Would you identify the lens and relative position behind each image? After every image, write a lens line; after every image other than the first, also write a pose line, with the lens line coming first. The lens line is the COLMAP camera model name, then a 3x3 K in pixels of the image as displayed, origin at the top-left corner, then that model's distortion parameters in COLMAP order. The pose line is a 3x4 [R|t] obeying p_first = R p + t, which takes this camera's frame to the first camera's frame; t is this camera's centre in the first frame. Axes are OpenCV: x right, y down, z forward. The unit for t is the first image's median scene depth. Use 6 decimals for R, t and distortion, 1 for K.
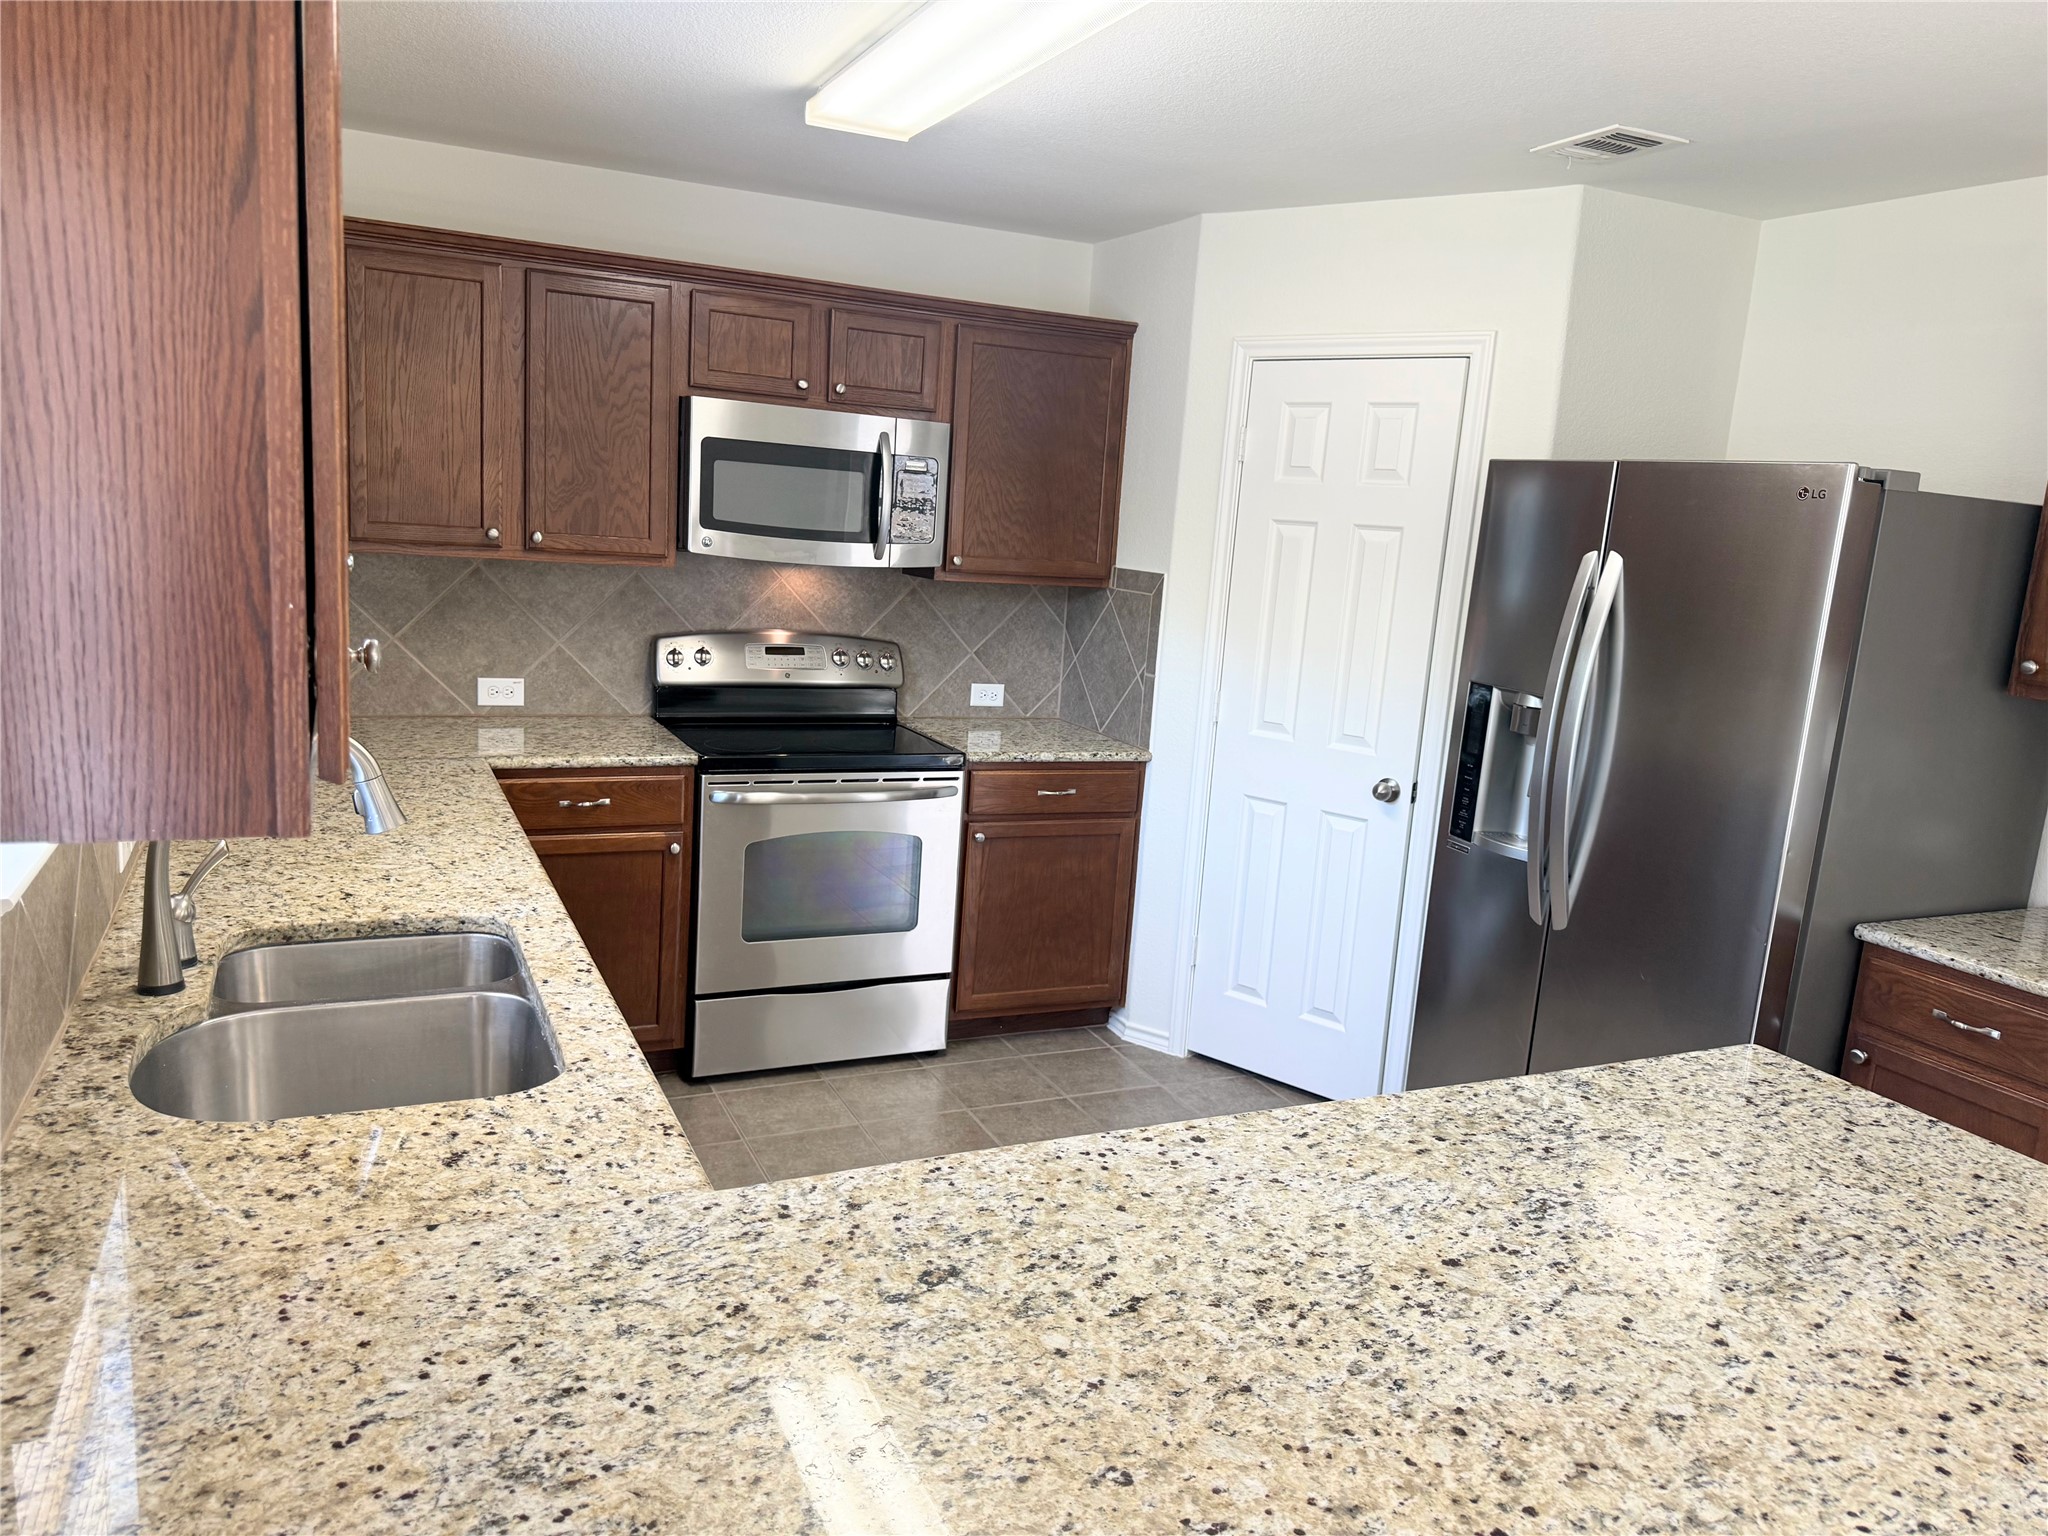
lens RADIAL K [[1439.6, 0, 1011.5], [0, 1439.6, 781.8], [0, 0, 1]] dist [0.060731, -0.074861]
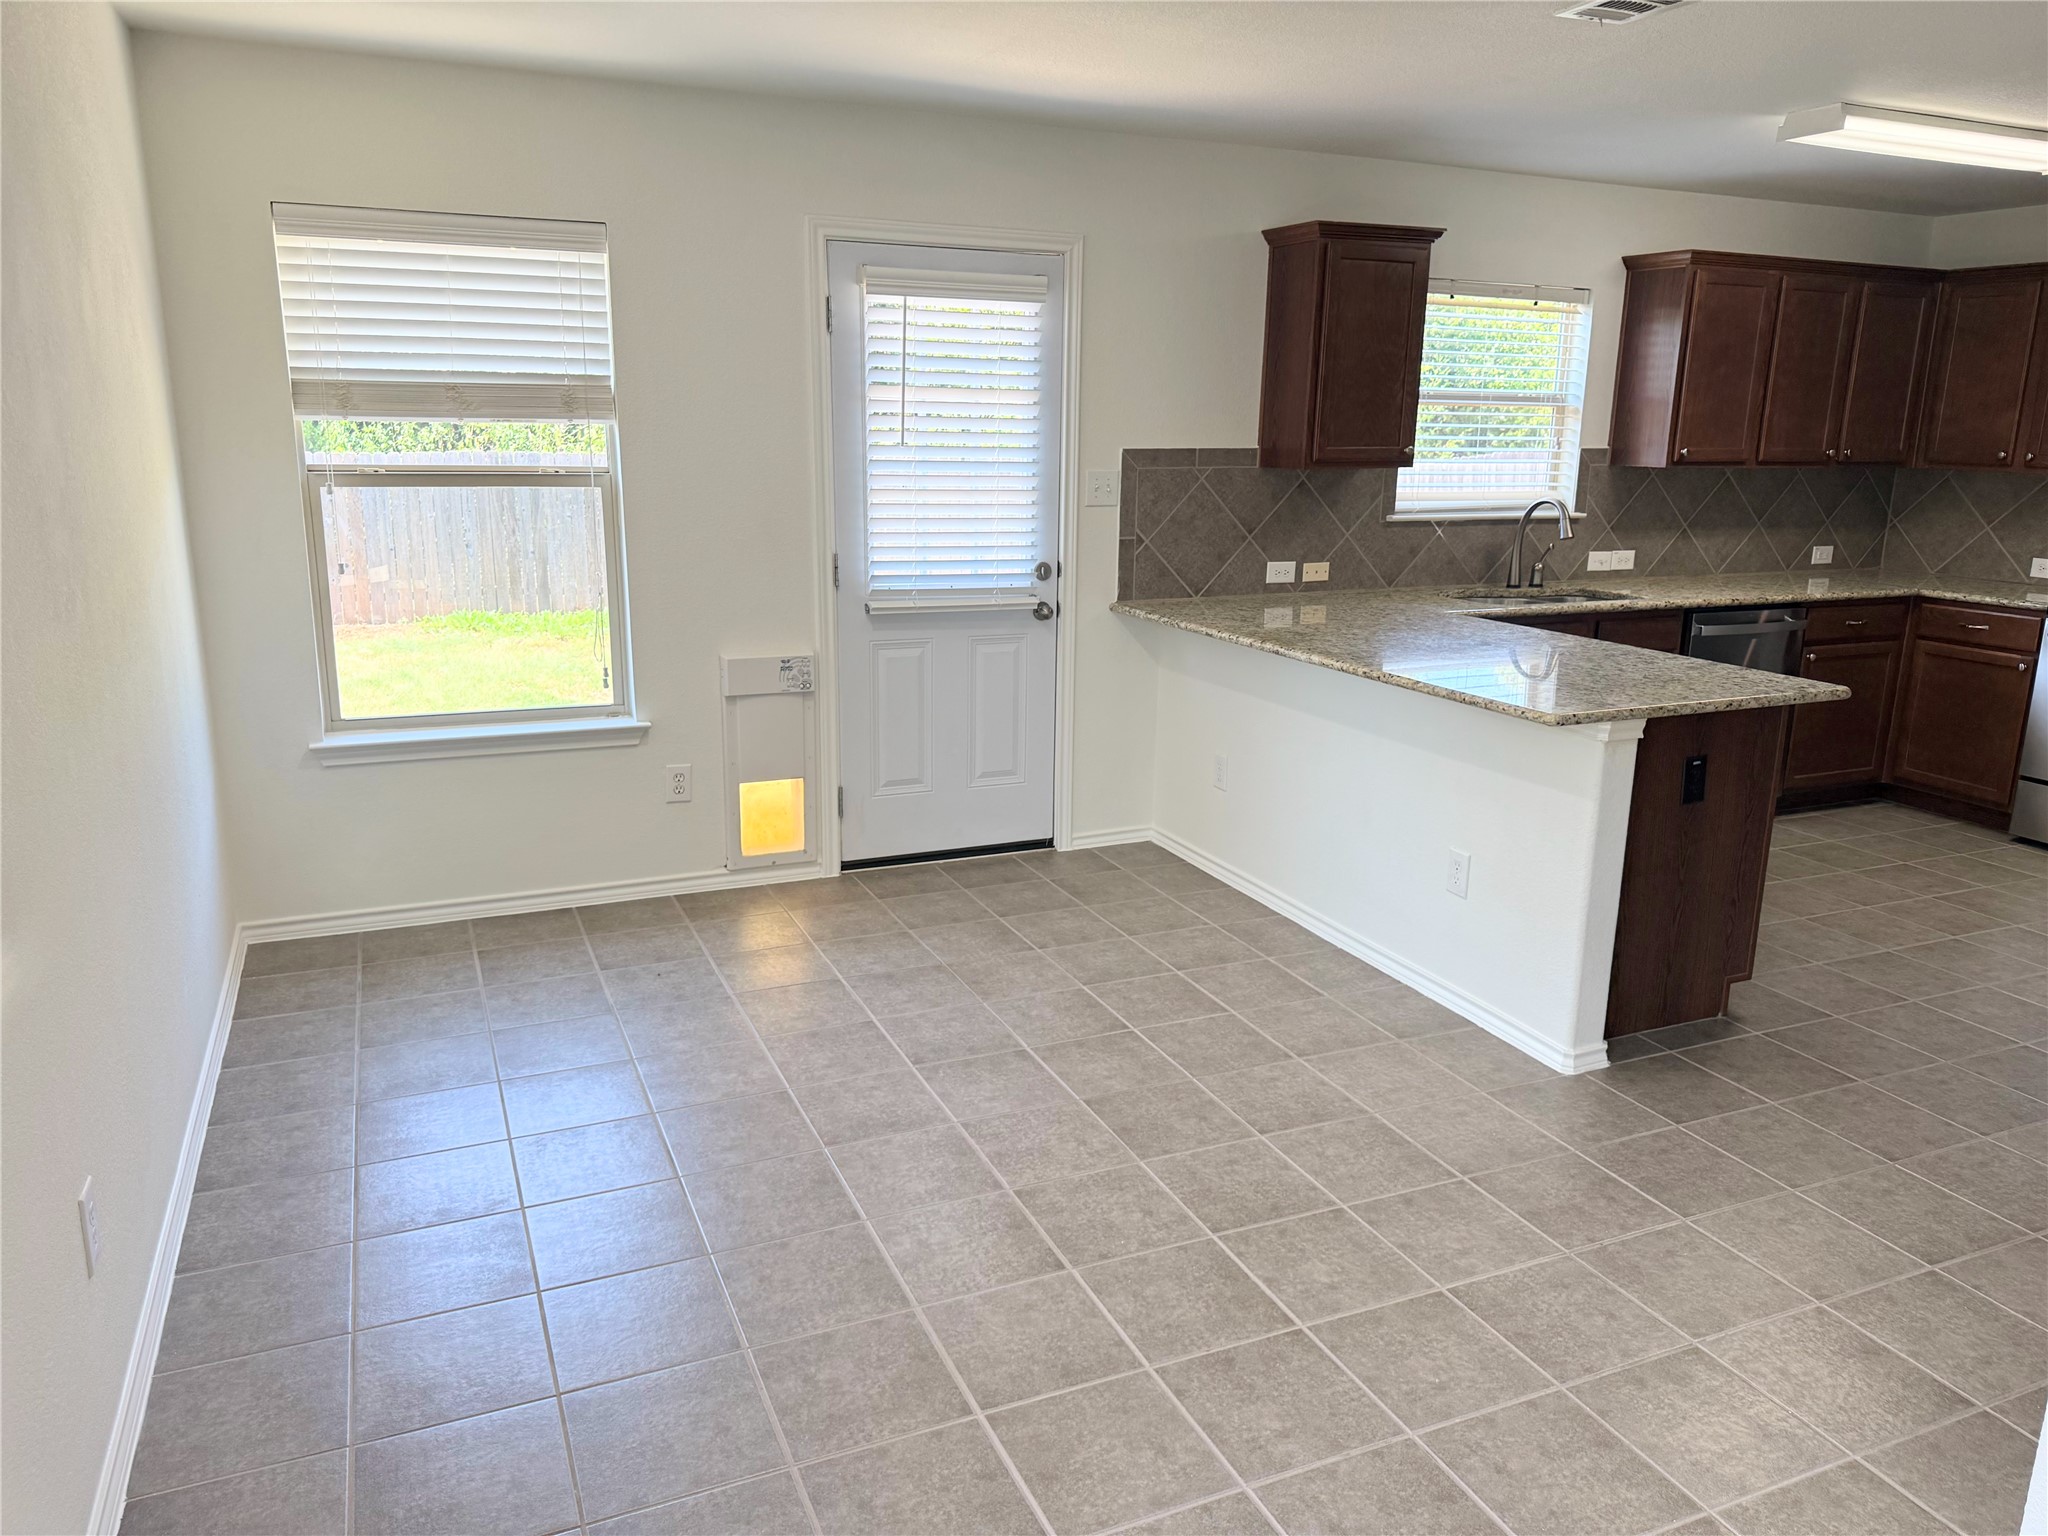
lens RADIAL K [[1439.6, 0, 1032.6], [0, 1439.6, 773.4], [0, 0, 1]] dist [0.060731, -0.074861]
pose [[-0.016442, 0.173742, -0.984654, 1.188319], [-0.204952, 0.963291, 0.173395, 0.094567], [0.978634, 0.204658, 0.019771, 0.022073]]
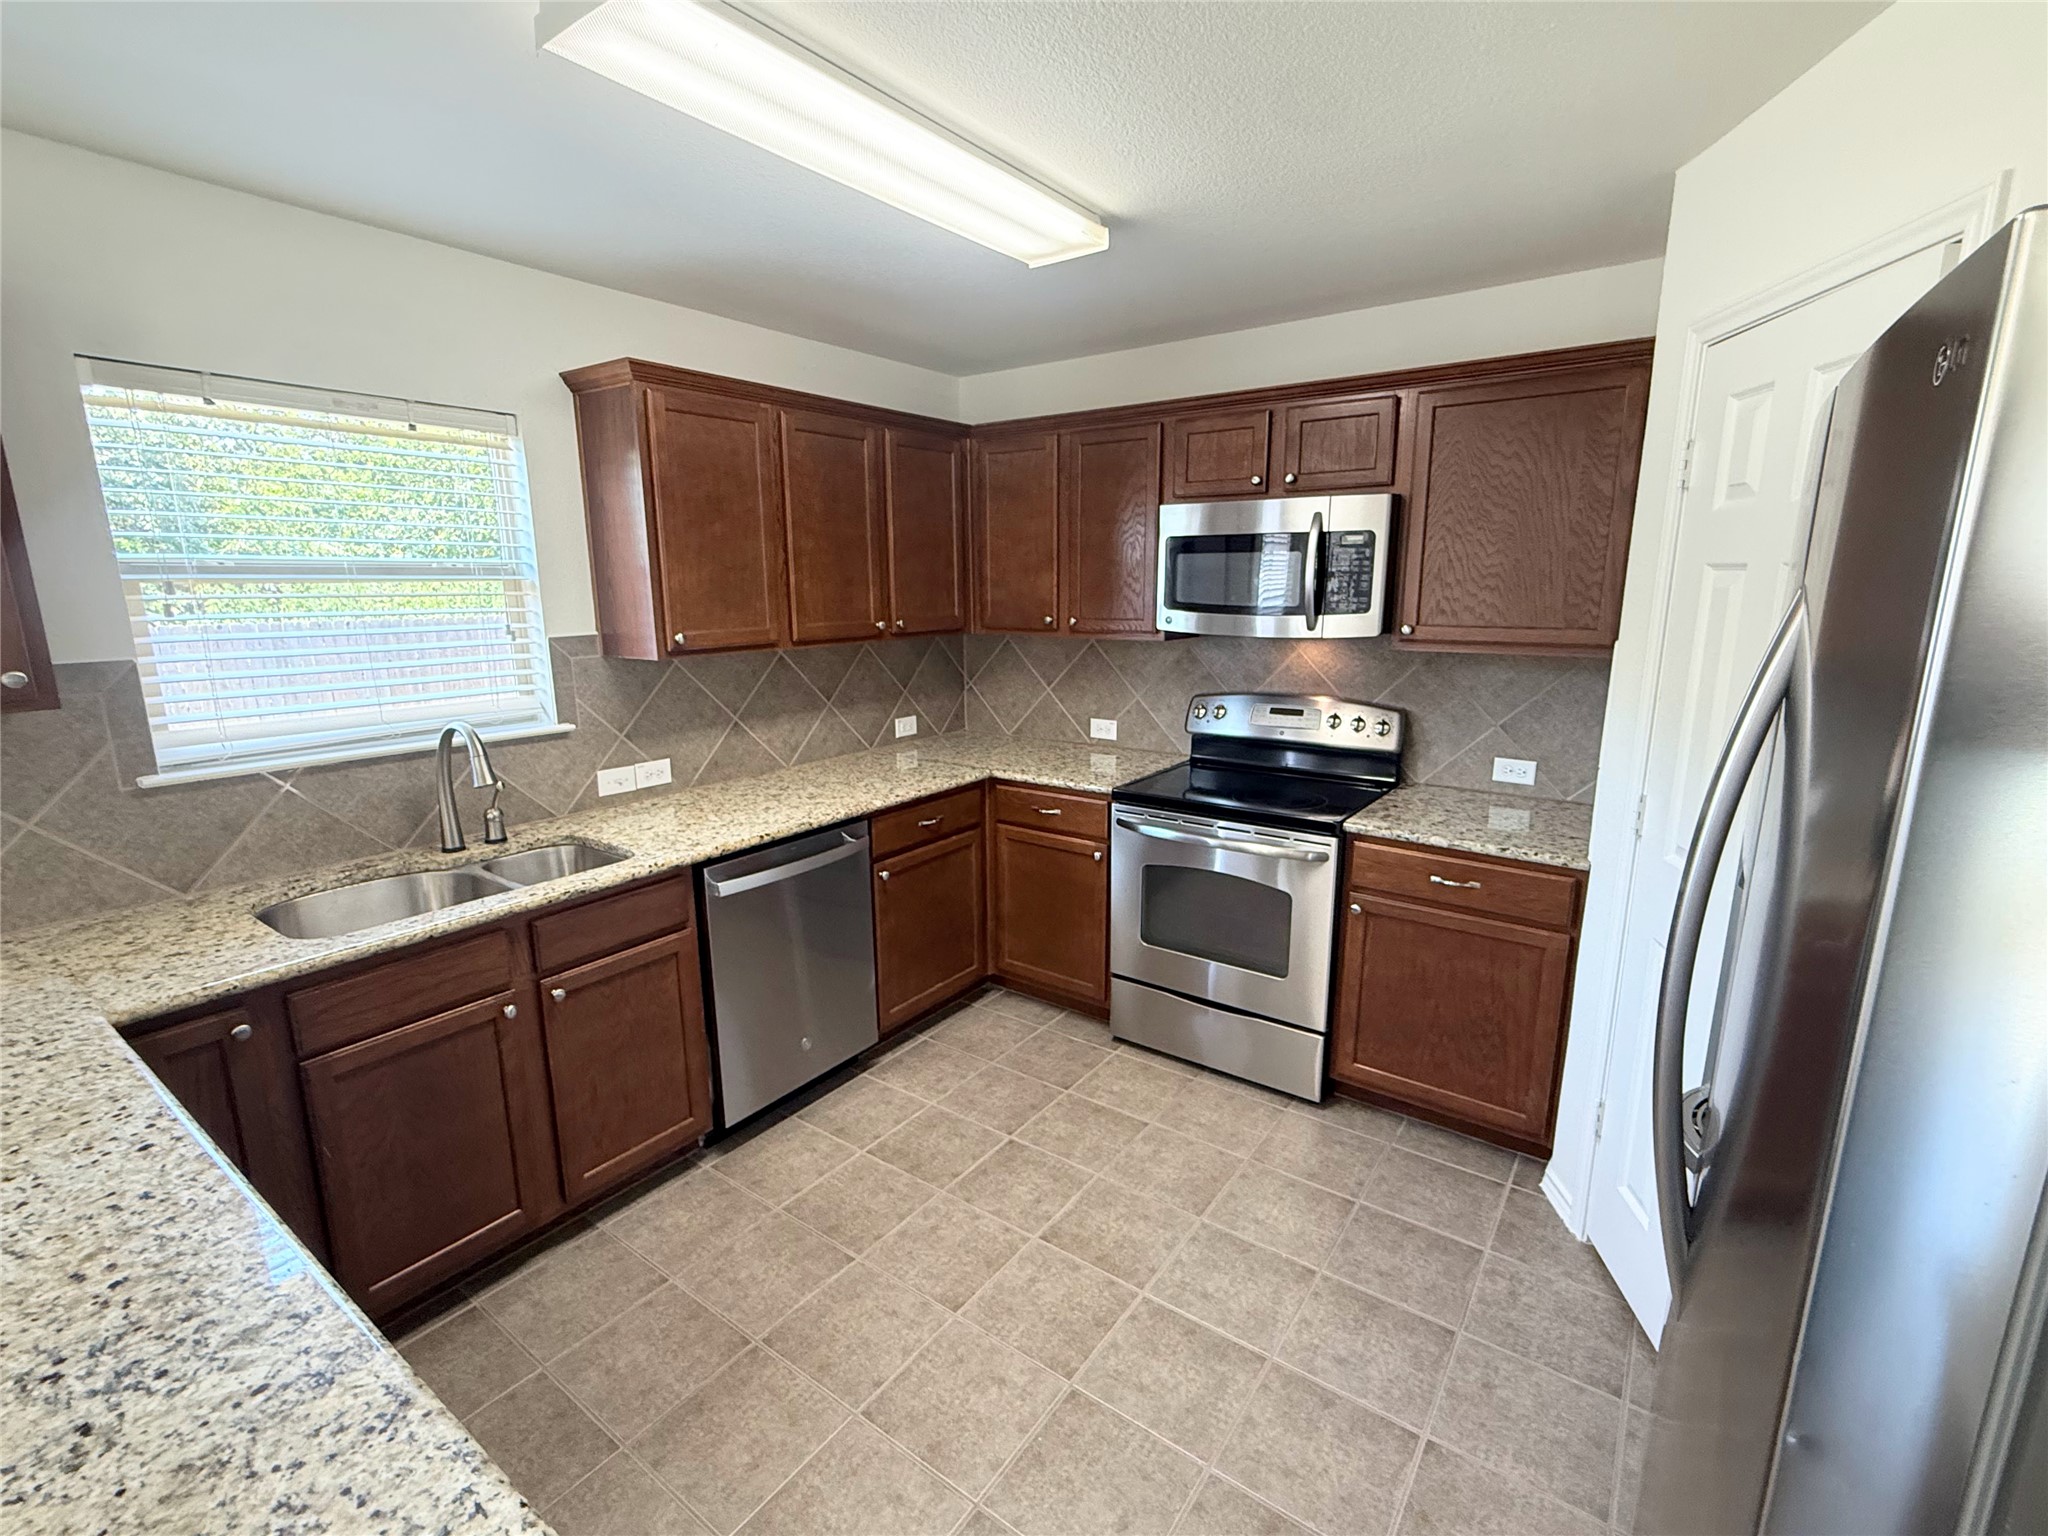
lens RADIAL K [[920.8, 0, 1020.4], [0, 920.8, 768.7], [0, 0, 1]] dist [0.005127, -0.000224]
pose [[0.481632, 0.109411, -0.869517, 0.430026], [-0.124988, 0.990609, 0.055416, -0.066482], [0.867415, 0.081989, 0.490785, 0.503936]]
